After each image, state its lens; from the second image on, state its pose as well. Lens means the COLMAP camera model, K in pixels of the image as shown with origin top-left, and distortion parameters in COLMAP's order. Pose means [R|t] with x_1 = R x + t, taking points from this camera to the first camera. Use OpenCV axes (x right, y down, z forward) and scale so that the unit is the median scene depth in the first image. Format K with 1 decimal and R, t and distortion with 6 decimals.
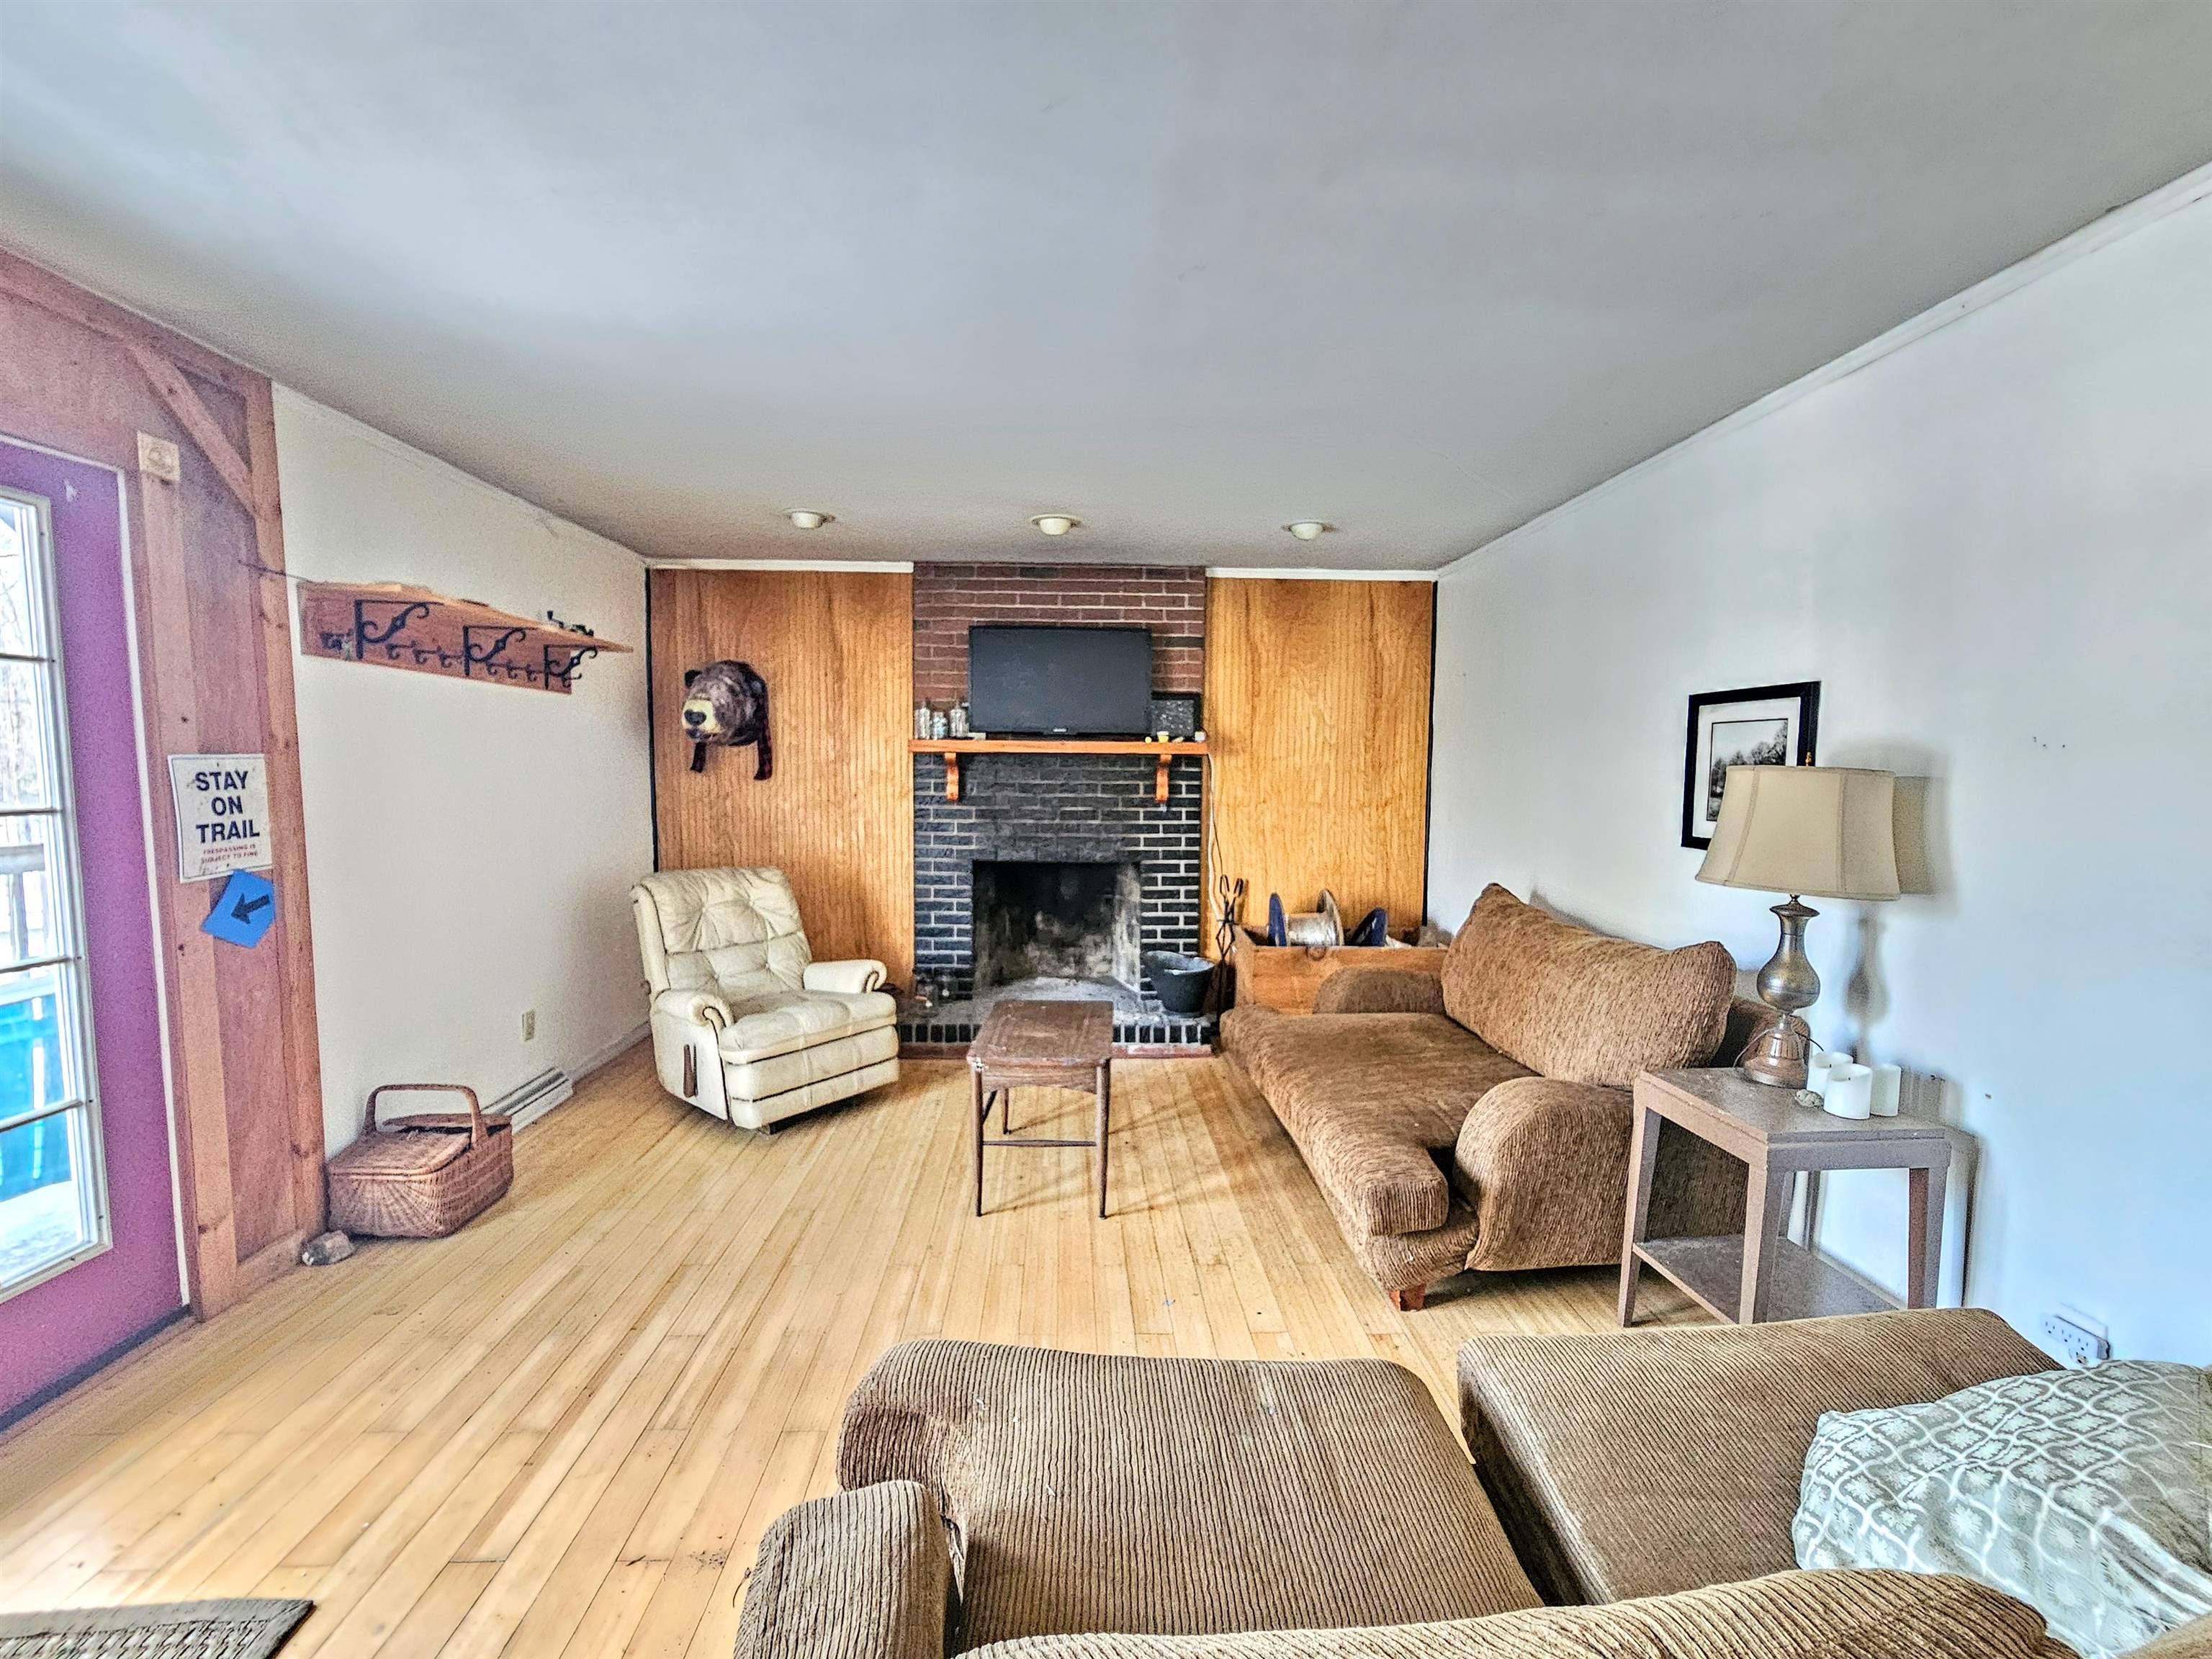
lens RADIAL K [[896.0, 0, 1122.0], [0, 896.0, 837.1], [0, 0, 1]] dist [-0.002070, -0.000112]
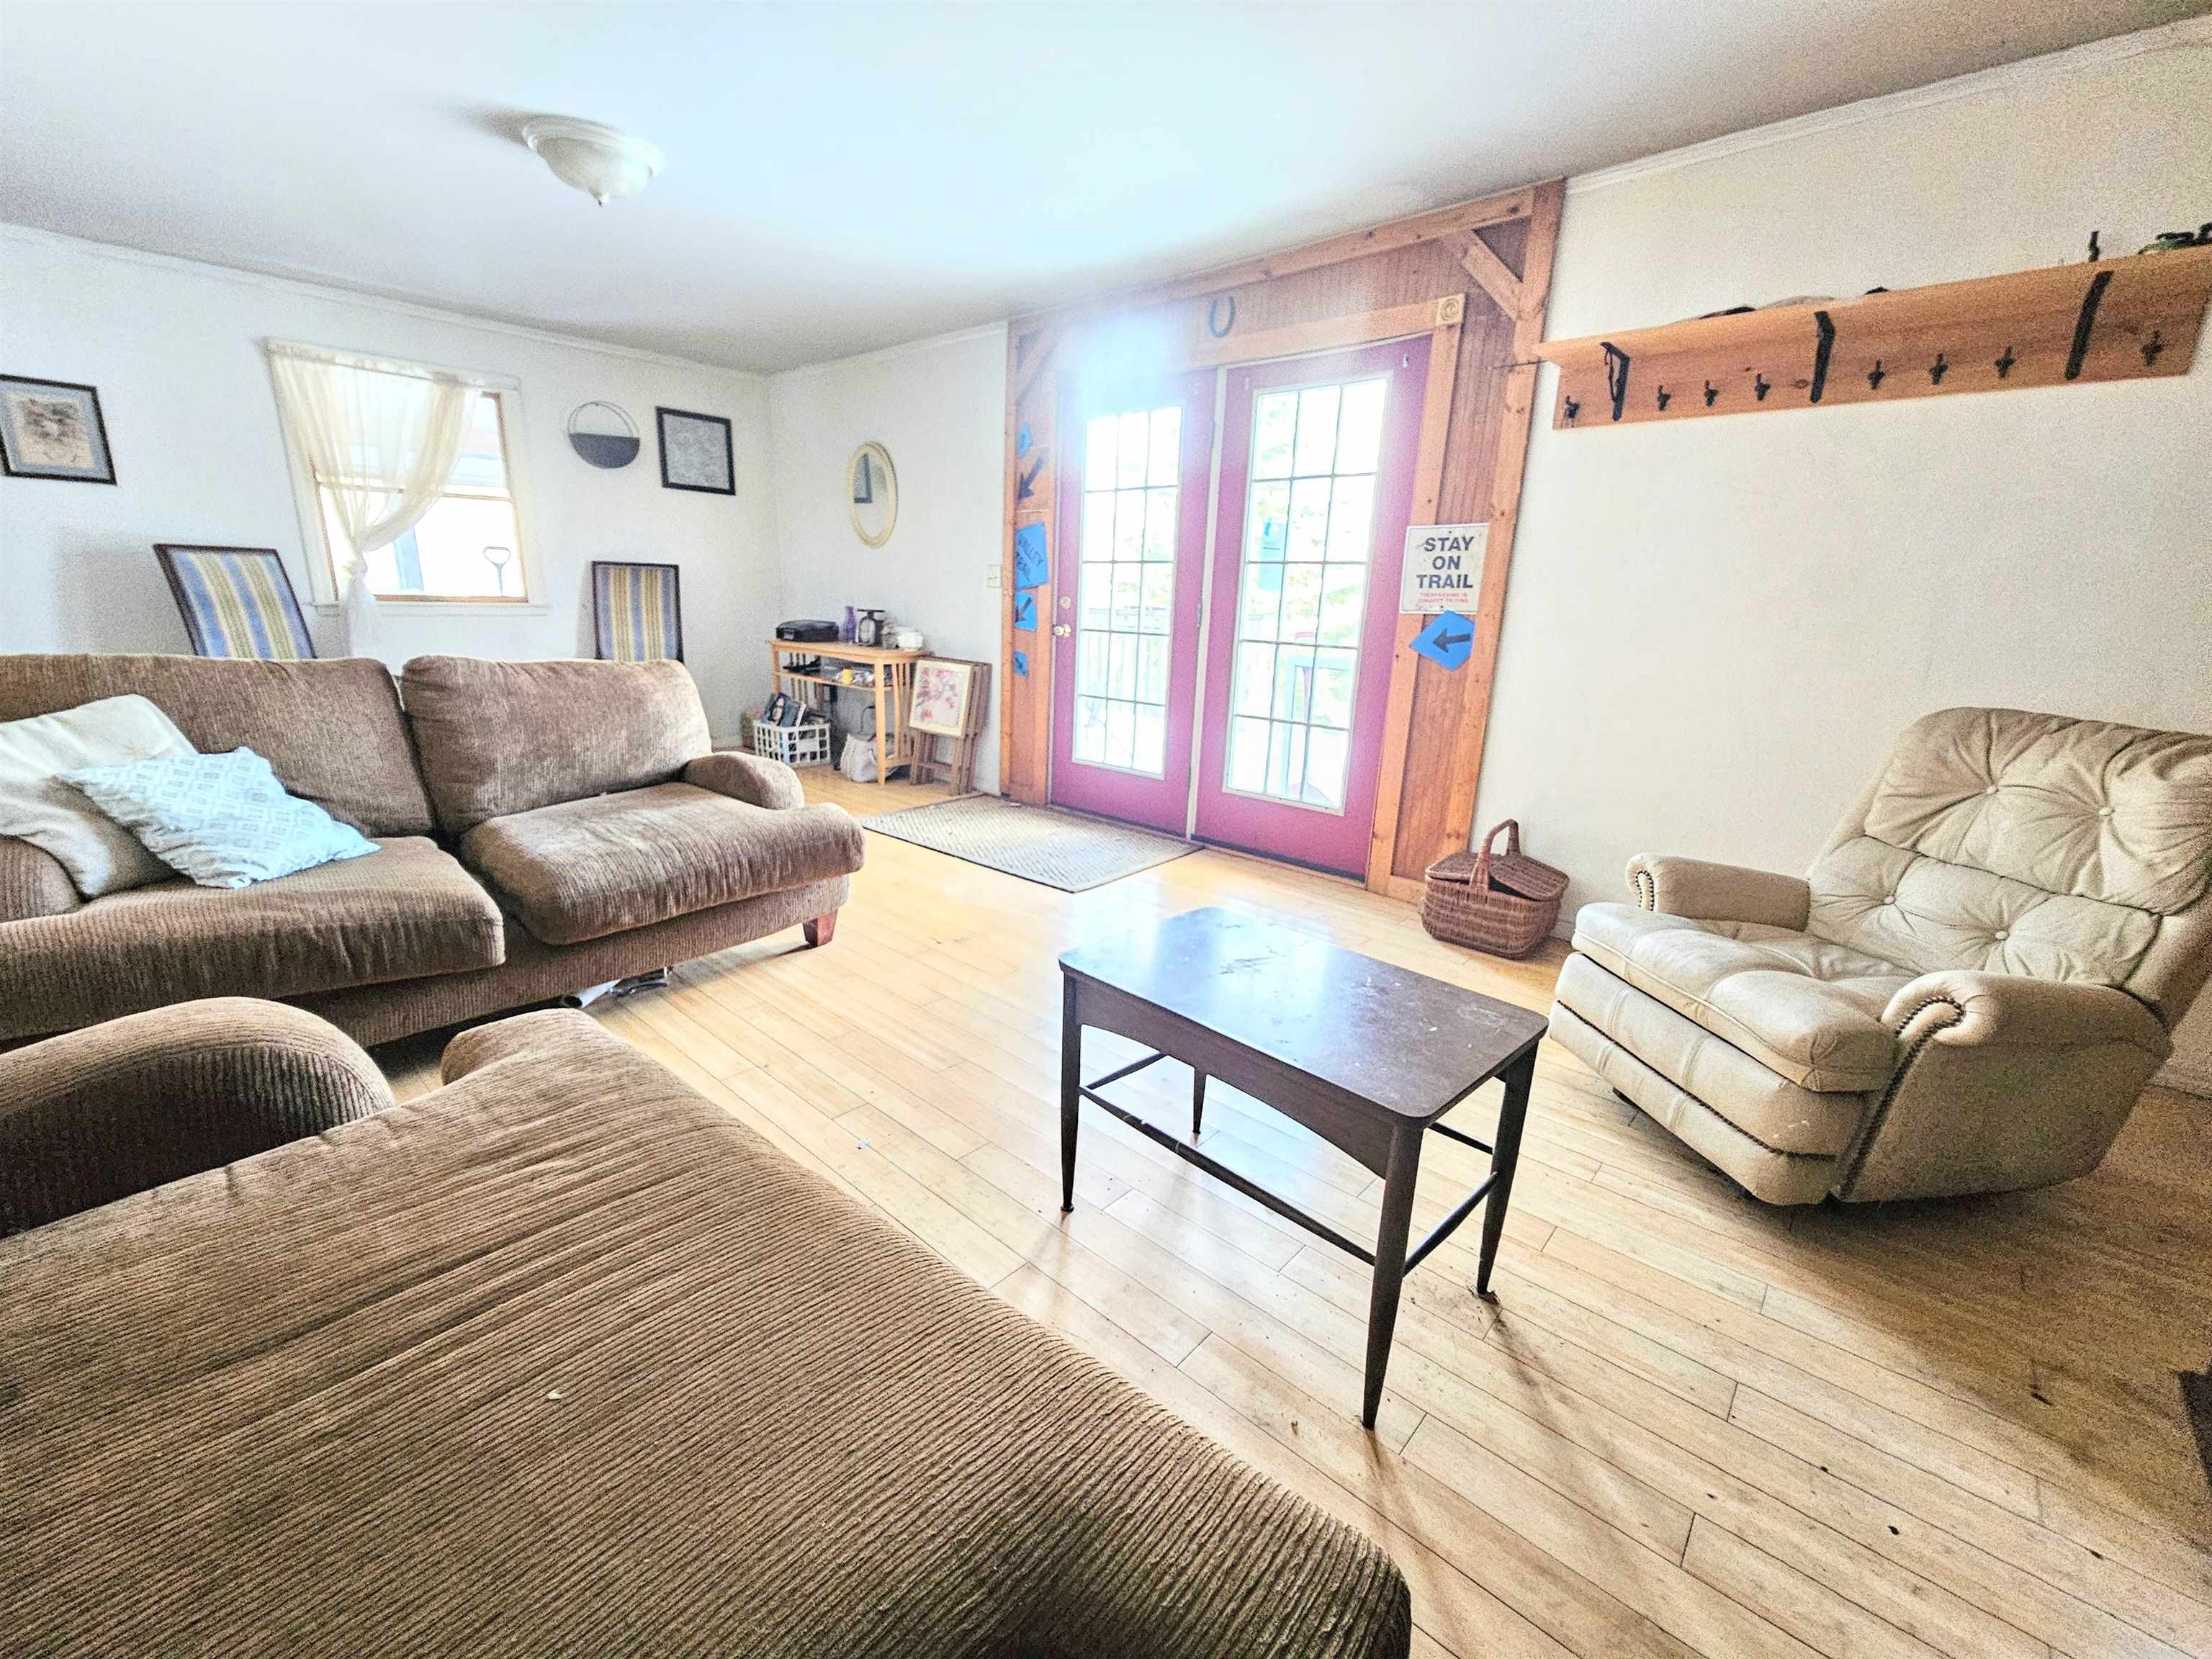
lens RADIAL K [[896.0, 0, 1103.3], [0, 896.0, 819.6], [0, 0, 1]] dist [-0.002070, -0.000112]
pose [[-0.711817, 0.145731, -0.687080, 0.190783], [-0.084323, 0.953431, 0.289583, -0.006086], [0.697285, 0.264067, -0.666380, 0.803143]]
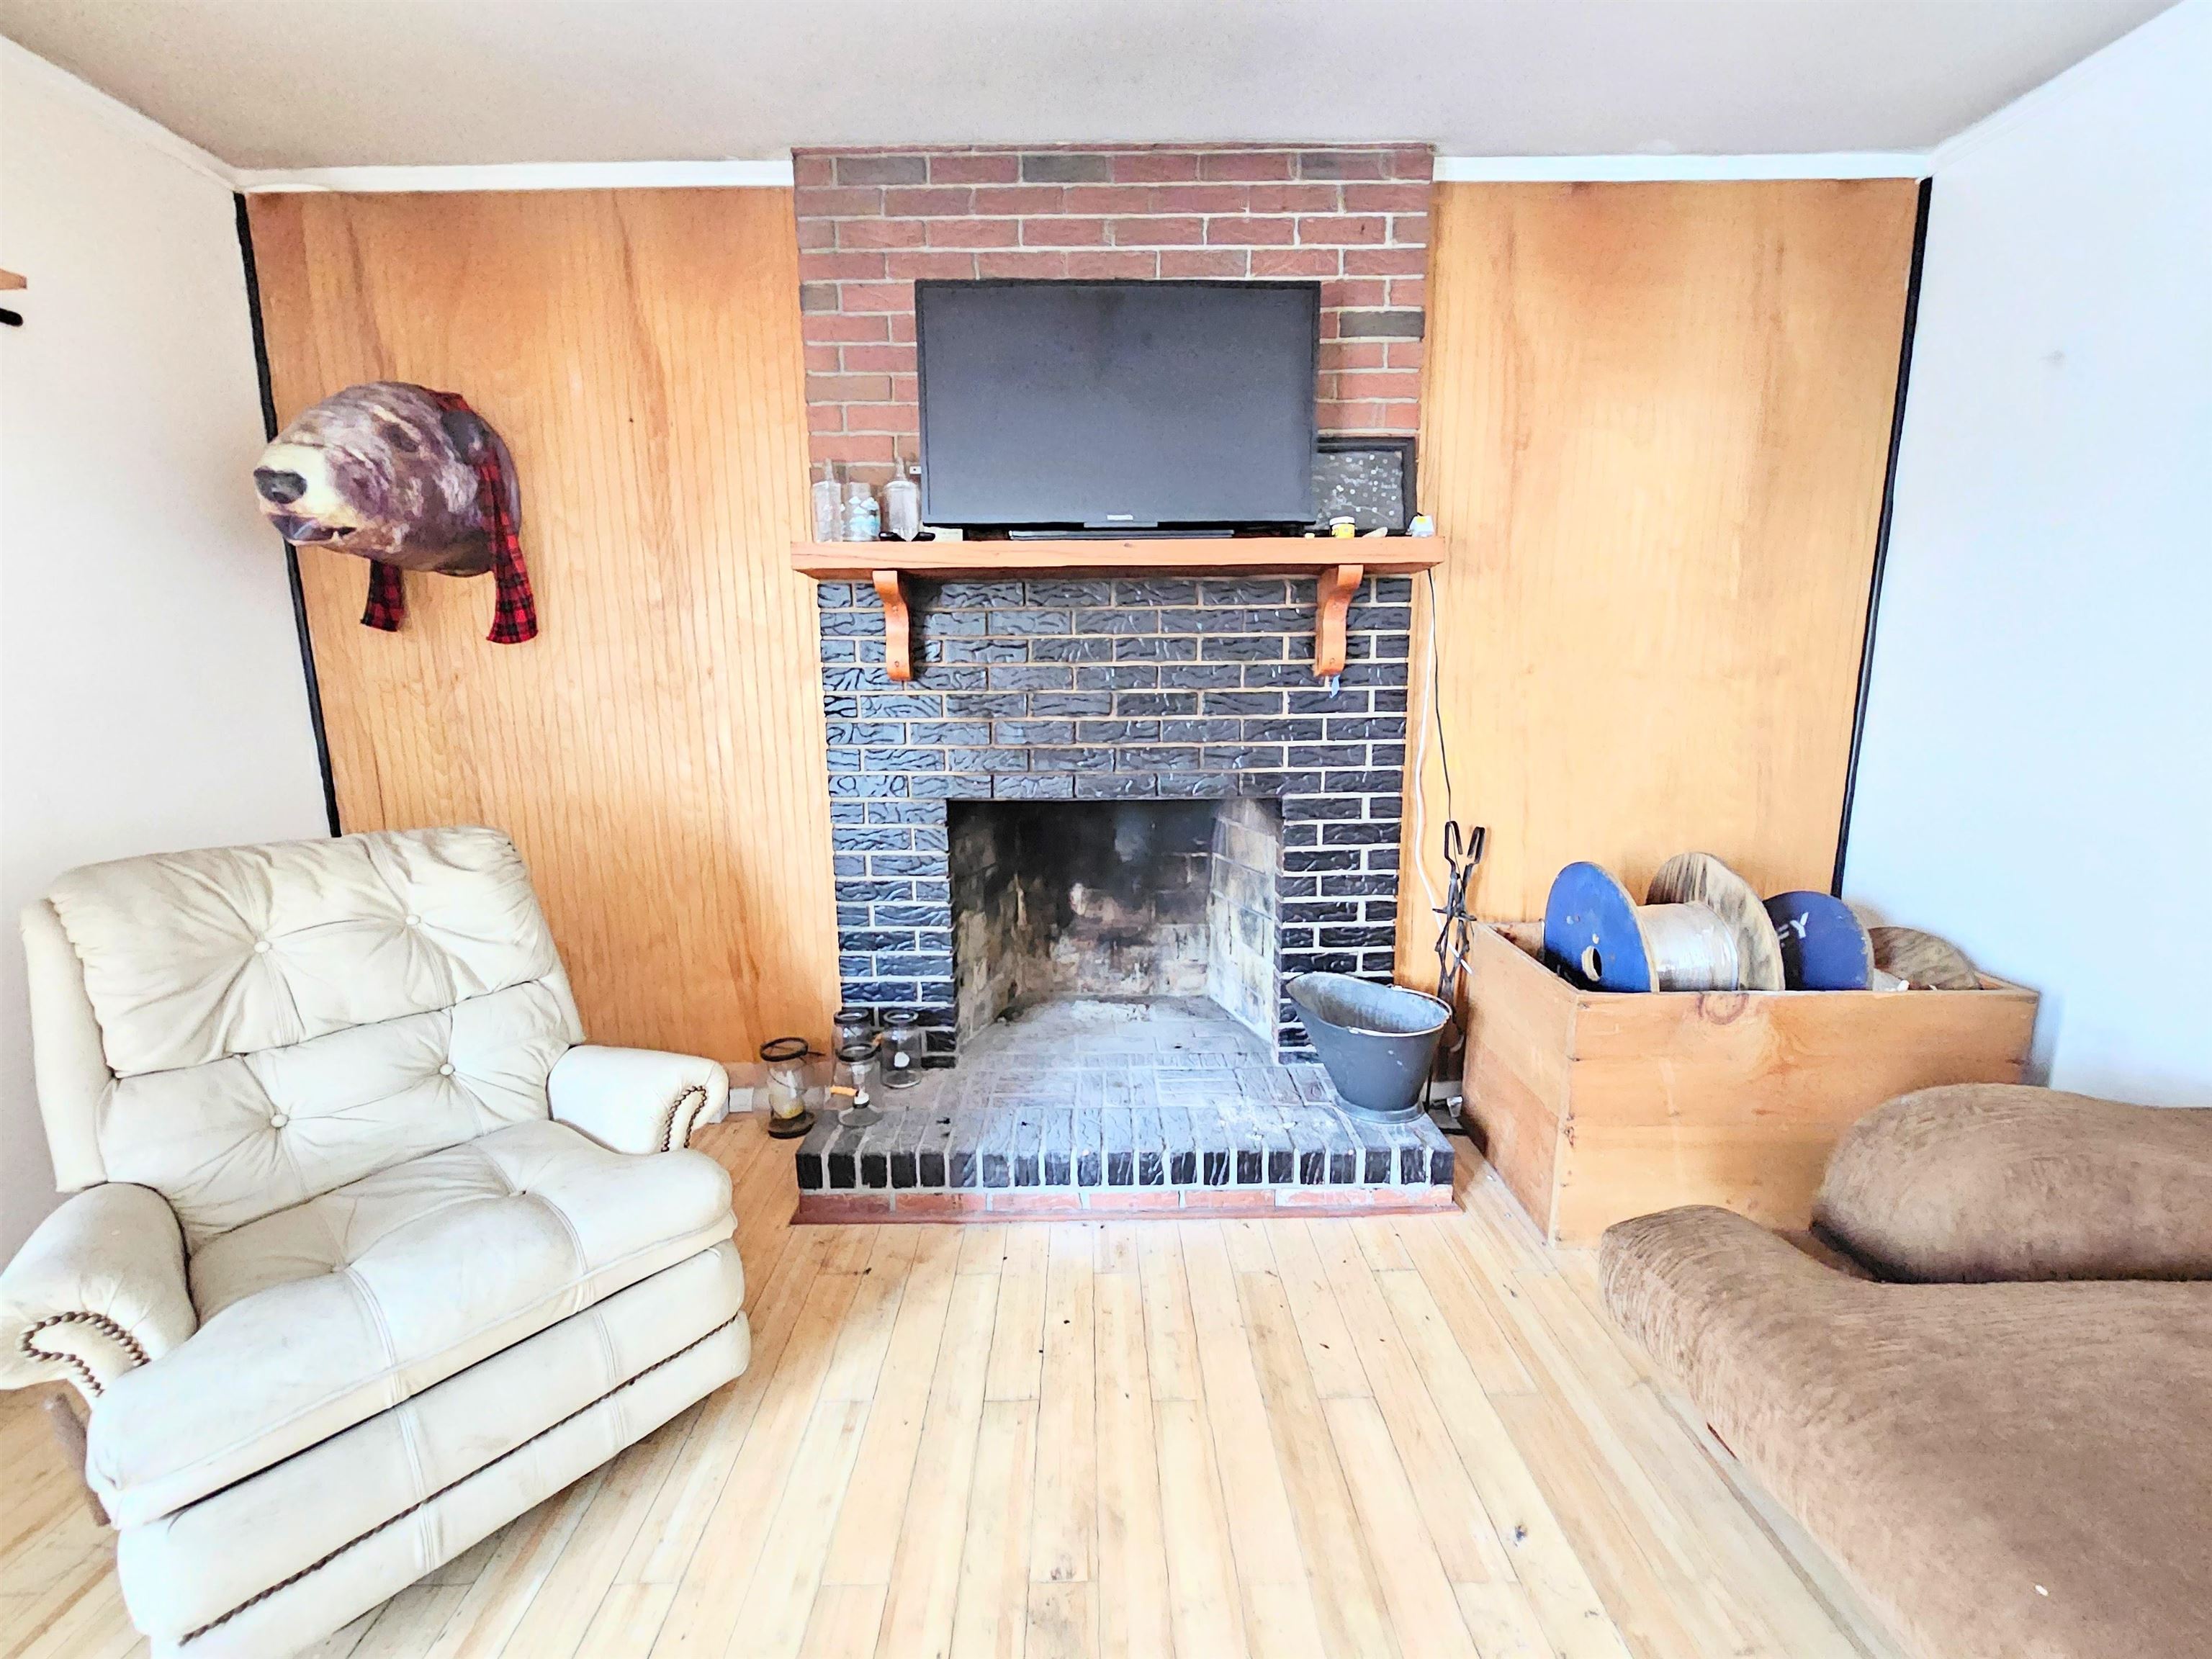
lens RADIAL K [[896.0, 0, 1106.1], [0, 896.0, 836.8], [0, 0, 1]] dist [-0.002070, -0.000112]
pose [[0.998997, -0.012152, -0.043089, -0.057006], [0.016476, 0.994703, 0.101463, -0.002426], [0.041628, -0.102072, 0.993906, 0.511912]]
